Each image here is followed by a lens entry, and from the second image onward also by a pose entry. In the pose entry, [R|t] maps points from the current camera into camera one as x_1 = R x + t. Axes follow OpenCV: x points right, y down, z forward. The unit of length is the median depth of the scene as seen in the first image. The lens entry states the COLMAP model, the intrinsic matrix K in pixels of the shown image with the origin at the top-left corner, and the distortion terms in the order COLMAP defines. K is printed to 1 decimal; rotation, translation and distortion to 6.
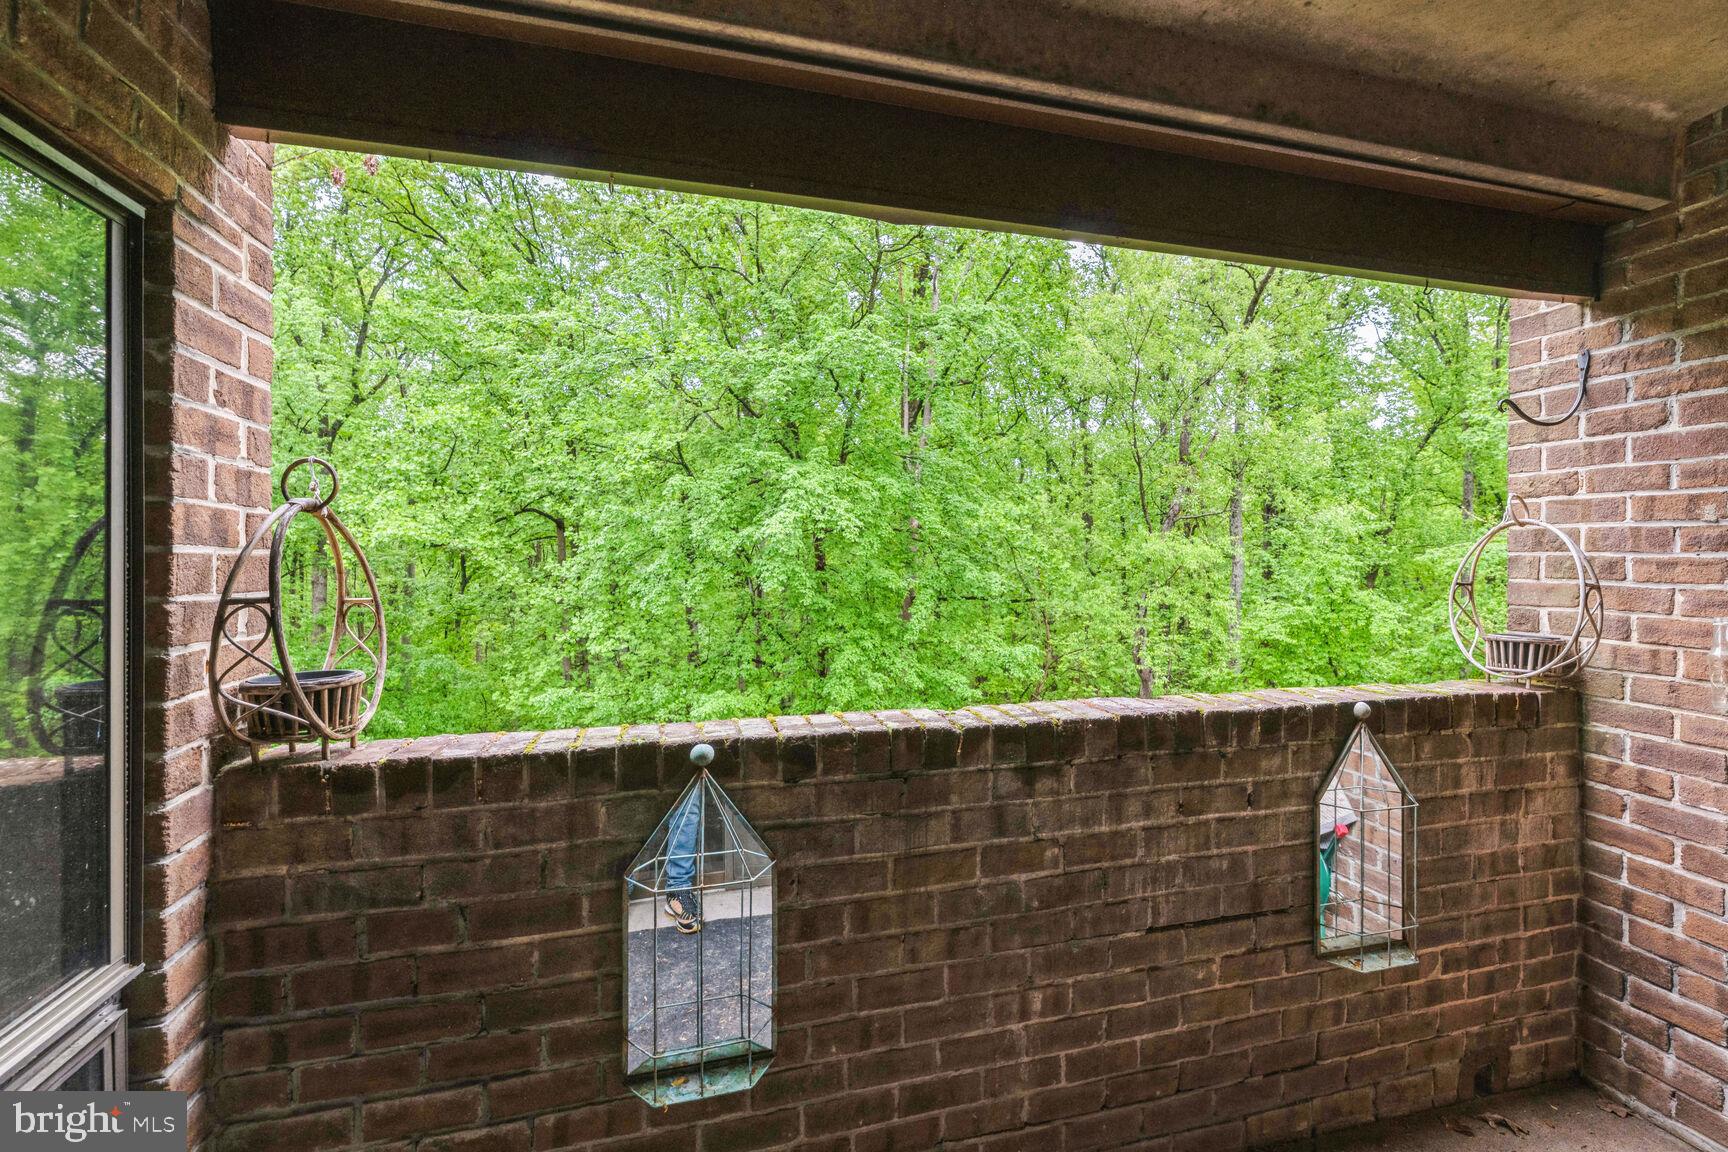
lens RADIAL K [[727.1, 0, 871.4], [0, 727.1, 562.6], [0, 0, 1]] dist [-0.004275, -0.000777]
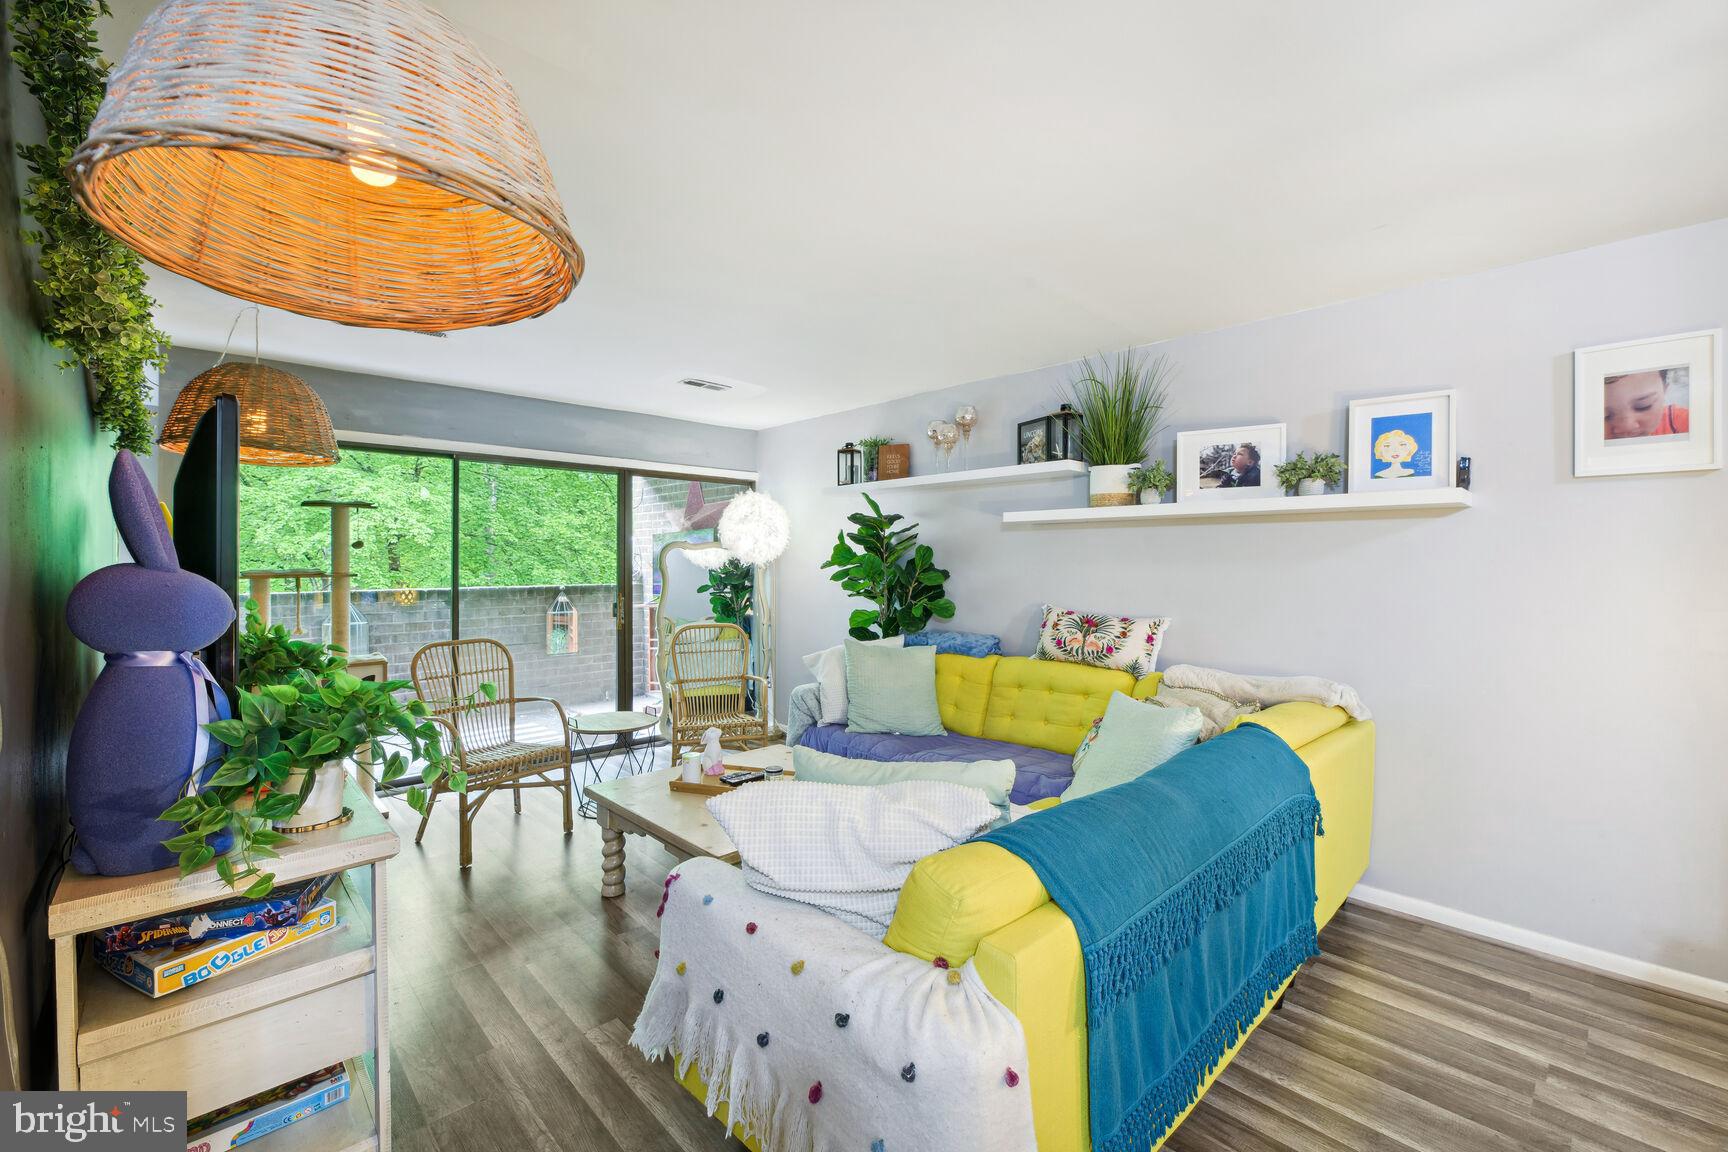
lens RADIAL K [[727.1, 0, 871.4], [0, 727.1, 562.6], [0, 0, 1]] dist [-0.004275, -0.000777]
pose [[0.875181, -0.011099, 0.483669, 0.039962], [0.015345, 0.999871, -0.004822, 0.016912], [-0.483553, 0.011642, 0.875238, -0.421904]]
